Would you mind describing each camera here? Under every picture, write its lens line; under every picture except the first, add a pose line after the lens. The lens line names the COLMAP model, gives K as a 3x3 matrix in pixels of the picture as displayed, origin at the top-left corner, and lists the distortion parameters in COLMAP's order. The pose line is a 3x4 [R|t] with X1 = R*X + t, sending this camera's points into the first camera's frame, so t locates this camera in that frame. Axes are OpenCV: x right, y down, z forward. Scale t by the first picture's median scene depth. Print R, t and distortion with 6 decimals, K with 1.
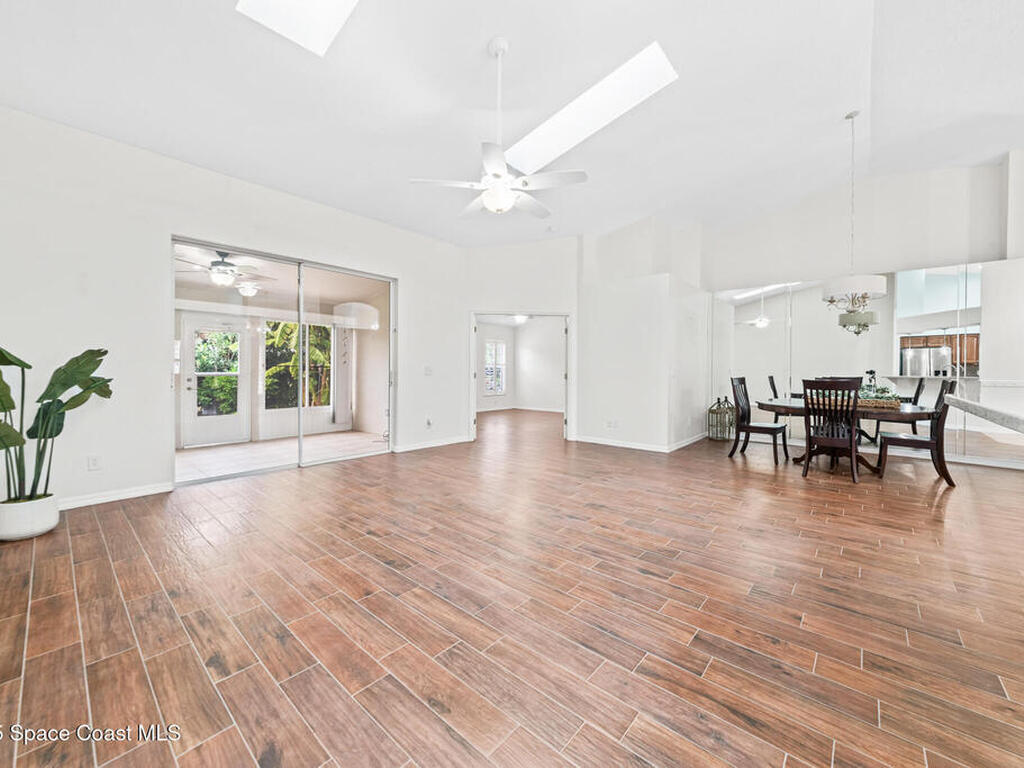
lens RADIAL K [[409.9, 0, 513.3], [0, 409.9, 372.0], [0, 0, 1]] dist [-0.000427, -0.000194]
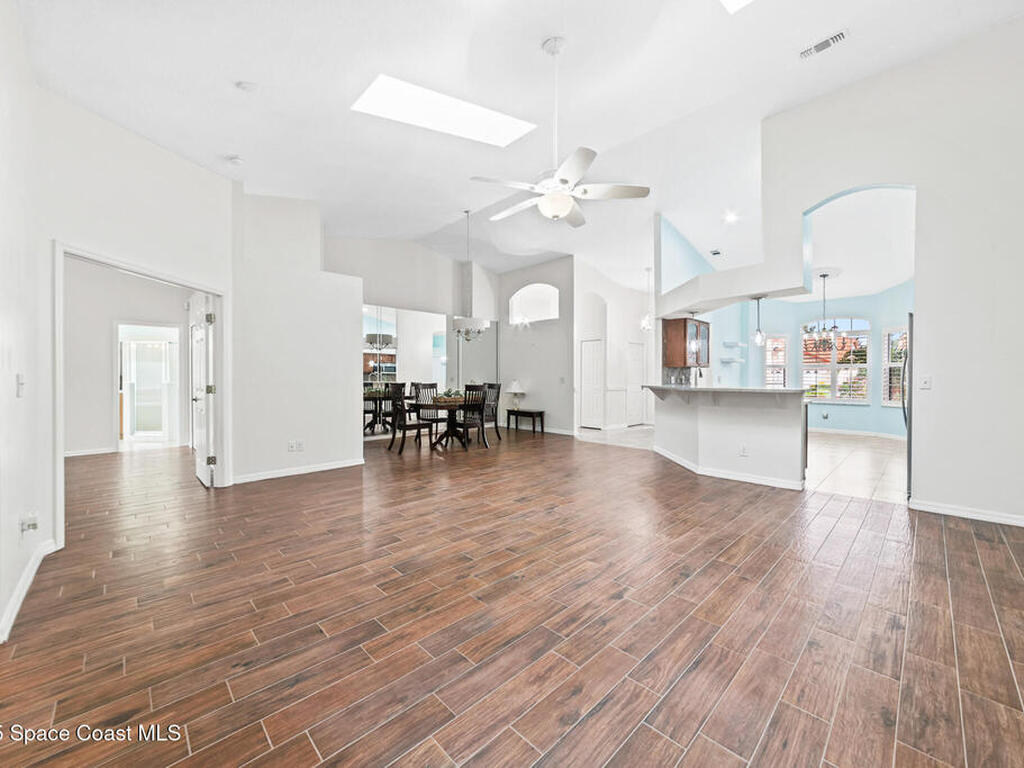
lens RADIAL K [[407.8, 0, 516.9], [0, 407.8, 383.9], [0, 0, 1]] dist [-0.008576, 0.005117]
pose [[0.075250, -0.020639, 0.996951, -0.767497], [0.002982, 0.999786, 0.020473, -0.013890], [-0.997160, 0.001433, 0.075295, 0.779738]]
